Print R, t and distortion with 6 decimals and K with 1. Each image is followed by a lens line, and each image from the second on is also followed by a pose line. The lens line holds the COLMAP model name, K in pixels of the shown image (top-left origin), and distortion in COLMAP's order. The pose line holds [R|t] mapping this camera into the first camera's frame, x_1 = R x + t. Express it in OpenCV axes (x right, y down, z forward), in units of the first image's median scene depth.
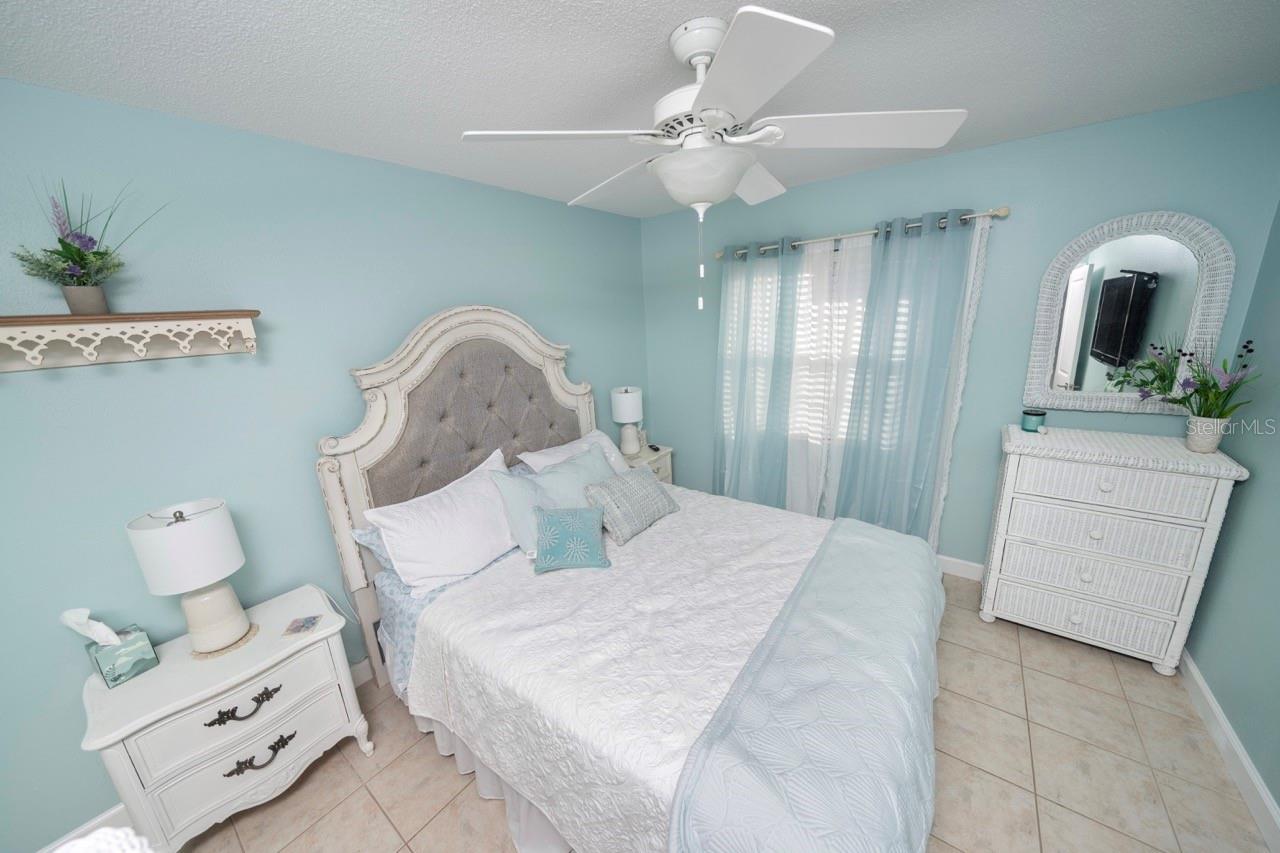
lens RADIAL K [[433.2, 0, 634.2], [0, 433.2, 426.4], [0, 0, 1]] dist [-0.004734, -0.000353]
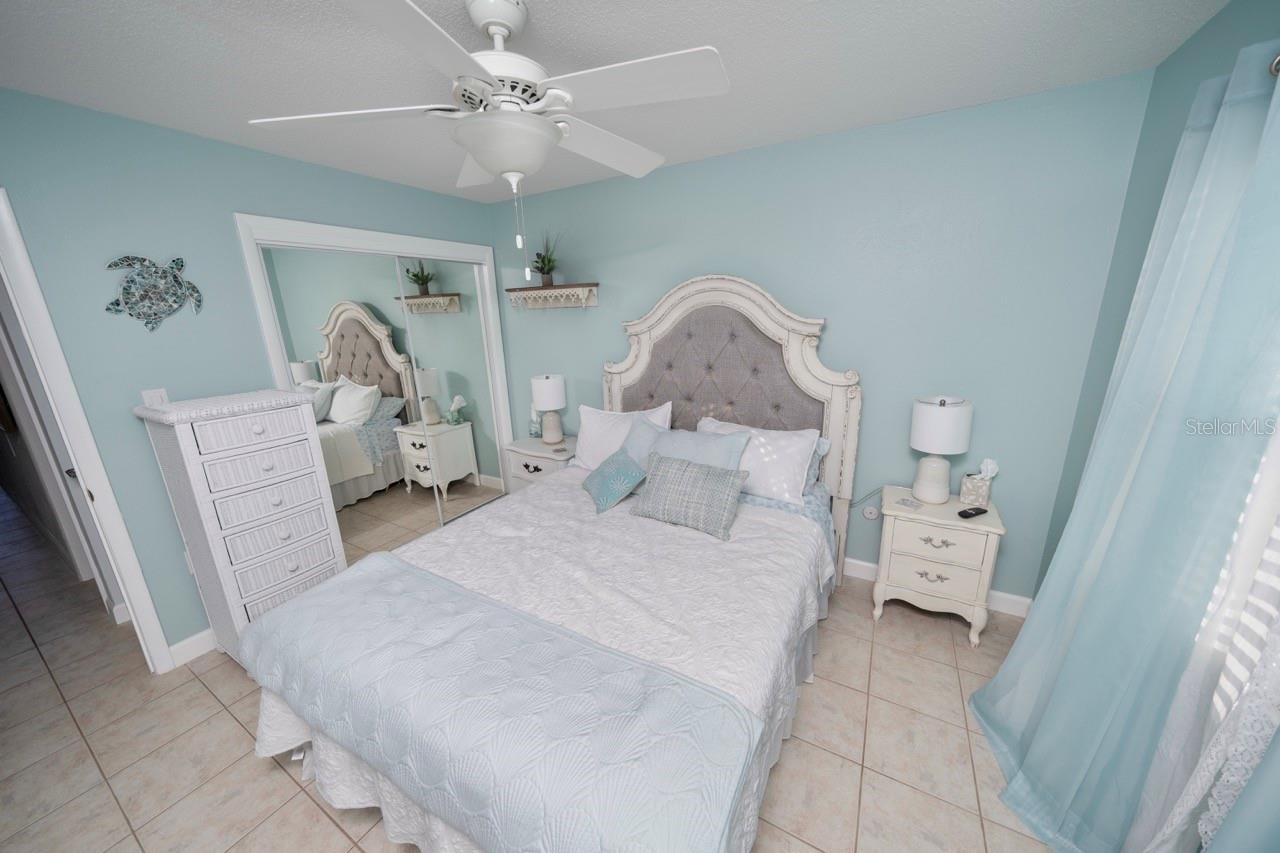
lens RADIAL K [[433.2, 0, 638.9], [0, 433.2, 425.7], [0, 0, 1]] dist [-0.004734, -0.000353]
pose [[0.136094, 0.308842, -0.941326, 0.801961], [-0.226295, 0.934738, 0.273963, -0.190296], [0.964504, 0.175733, 0.197101, 0.709790]]
